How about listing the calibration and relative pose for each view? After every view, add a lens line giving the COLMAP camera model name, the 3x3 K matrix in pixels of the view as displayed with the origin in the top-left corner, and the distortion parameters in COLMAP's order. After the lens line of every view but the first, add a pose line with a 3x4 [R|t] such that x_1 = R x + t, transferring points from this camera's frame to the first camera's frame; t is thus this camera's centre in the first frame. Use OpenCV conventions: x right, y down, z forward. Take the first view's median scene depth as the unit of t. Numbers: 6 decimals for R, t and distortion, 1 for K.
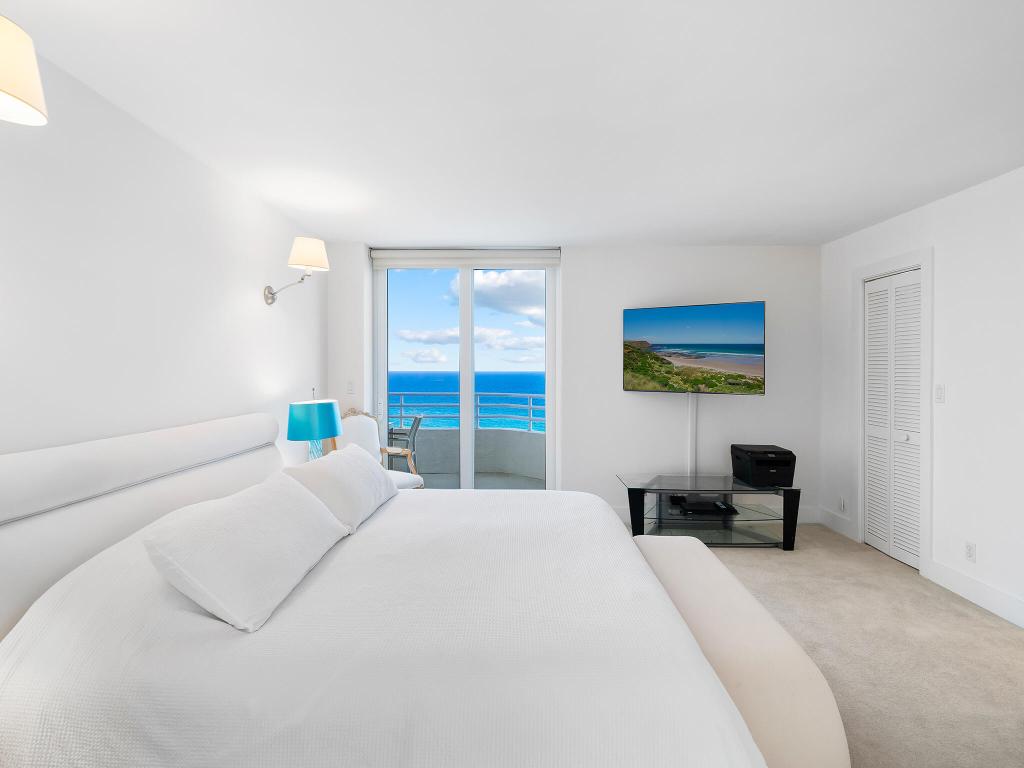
lens RADIAL K [[471.3, 0, 512.1], [0, 471.3, 375.5], [0, 0, 1]] dist [-0.000312, 0.003181]
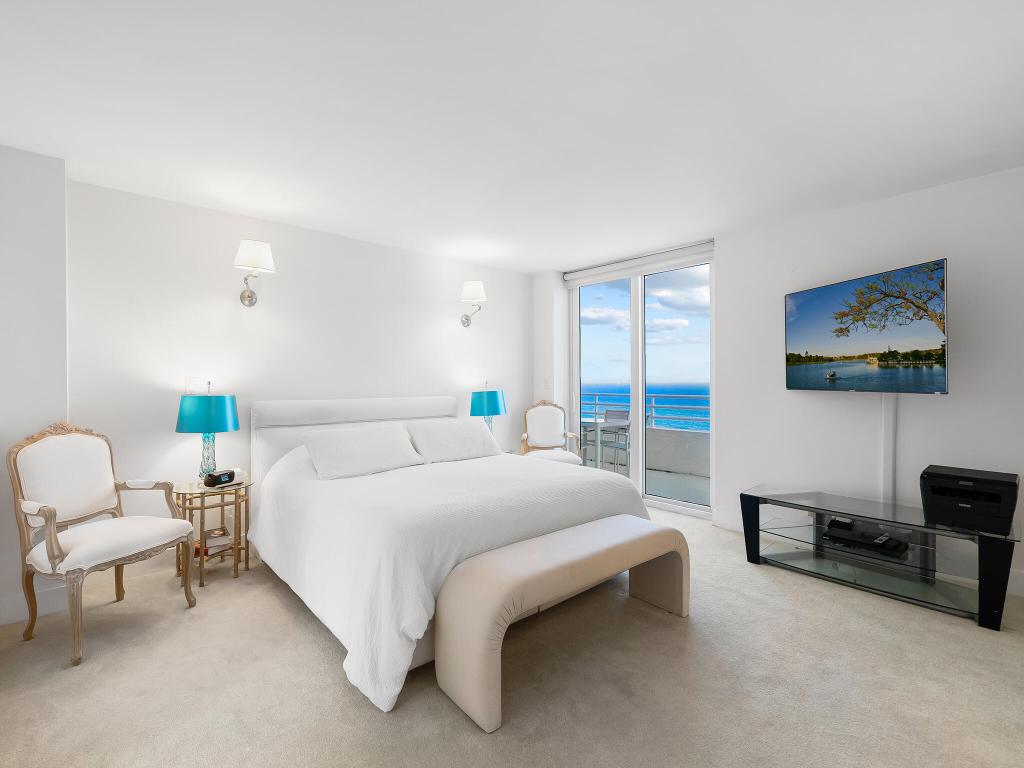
lens RADIAL K [[471.3, 0, 511.3], [0, 471.3, 384.4], [0, 0, 1]] dist [-0.000312, 0.003181]
pose [[0.686994, 0.003251, -0.726656, 0.553799], [-0.007752, 0.999966, -0.002856, 0.031739], [0.726622, 0.007595, 0.686996, 0.046987]]
